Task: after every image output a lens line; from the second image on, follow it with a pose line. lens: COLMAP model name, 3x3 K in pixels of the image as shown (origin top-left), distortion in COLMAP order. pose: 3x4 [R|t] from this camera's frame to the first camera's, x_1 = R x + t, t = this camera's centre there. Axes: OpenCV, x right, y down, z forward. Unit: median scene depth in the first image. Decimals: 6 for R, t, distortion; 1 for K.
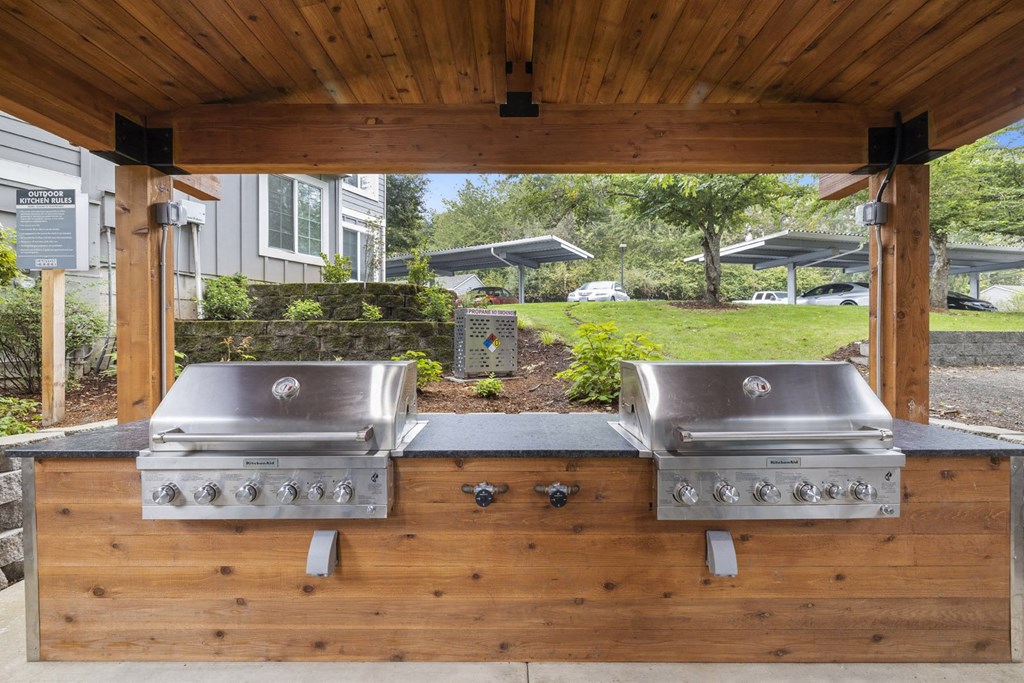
lens RADIAL K [[434.8, 0, 511.6], [0, 434.8, 340.8], [0, 0, 1]] dist [-0.002616, -0.000076]
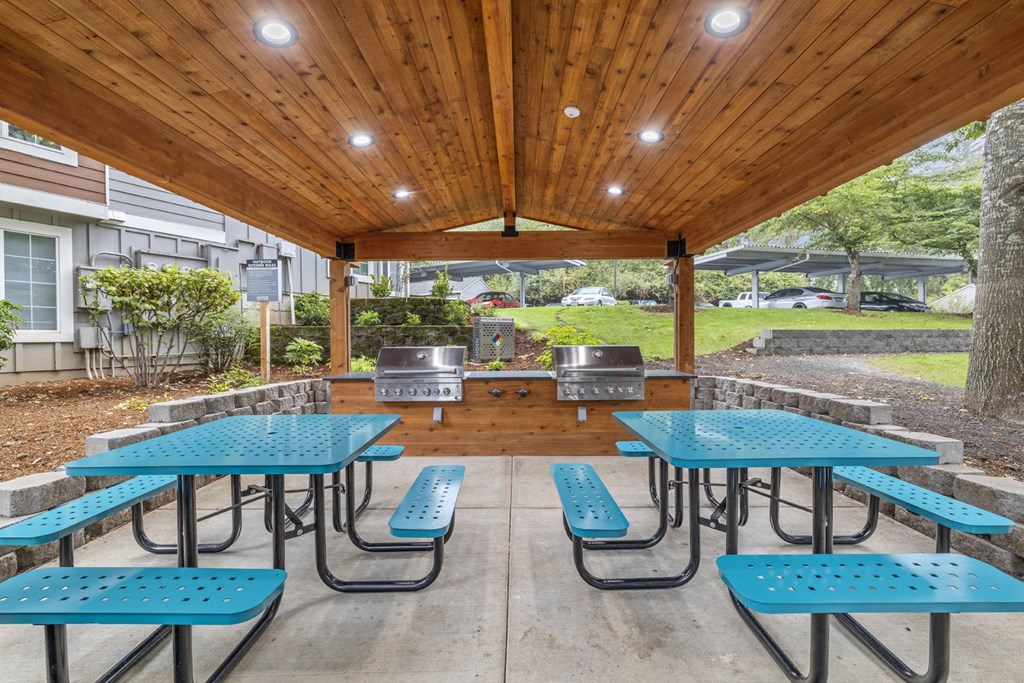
lens RADIAL K [[434.8, 0, 514.7], [0, 434.8, 343.0], [0, 0, 1]] dist [-0.002616, -0.000076]
pose [[0.999977, -0.005971, -0.003154, 0.018609], [0.005998, 0.999945, 0.008634, 0.003355], [0.003102, -0.008653, 0.999958, -0.500948]]
